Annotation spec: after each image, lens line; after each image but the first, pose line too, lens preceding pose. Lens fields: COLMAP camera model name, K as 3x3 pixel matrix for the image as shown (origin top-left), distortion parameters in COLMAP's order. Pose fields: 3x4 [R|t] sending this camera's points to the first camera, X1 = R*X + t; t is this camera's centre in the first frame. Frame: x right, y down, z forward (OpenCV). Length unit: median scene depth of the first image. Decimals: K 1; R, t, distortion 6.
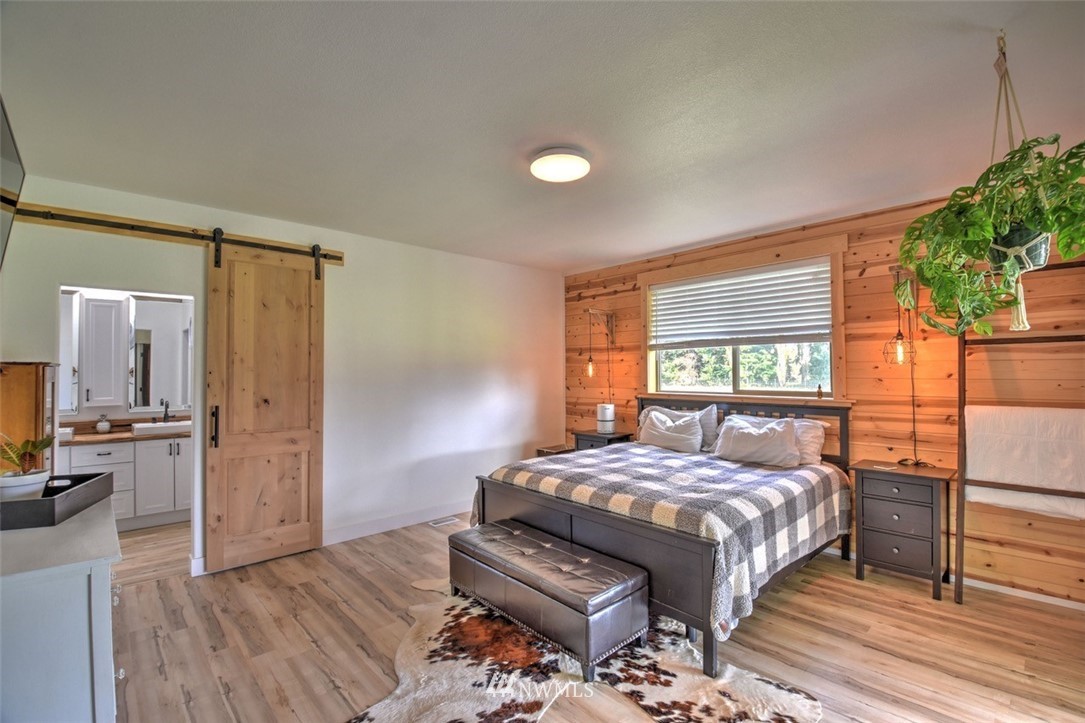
lens RADIAL K [[472.9, 0, 554.1], [0, 472.9, 361.1], [0, 0, 1]] dist [0.014392, -0.023074]
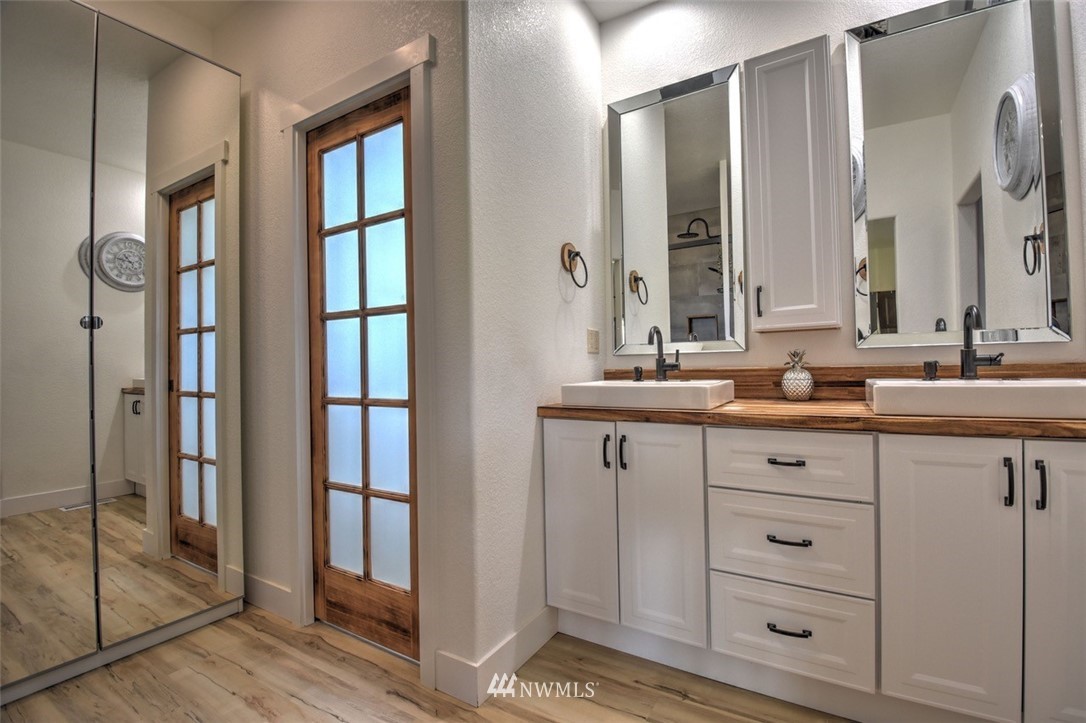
lens RADIAL K [[486.6, 0, 543.0], [0, 486.6, 361.5], [0, 0, 1]] dist [0.015809, -0.024180]
pose [[0.249285, -0.009365, -0.968385, -0.614045], [0.038951, 0.999241, 0.000363, 0.111792], [0.967647, -0.037810, 0.249461, 0.688176]]
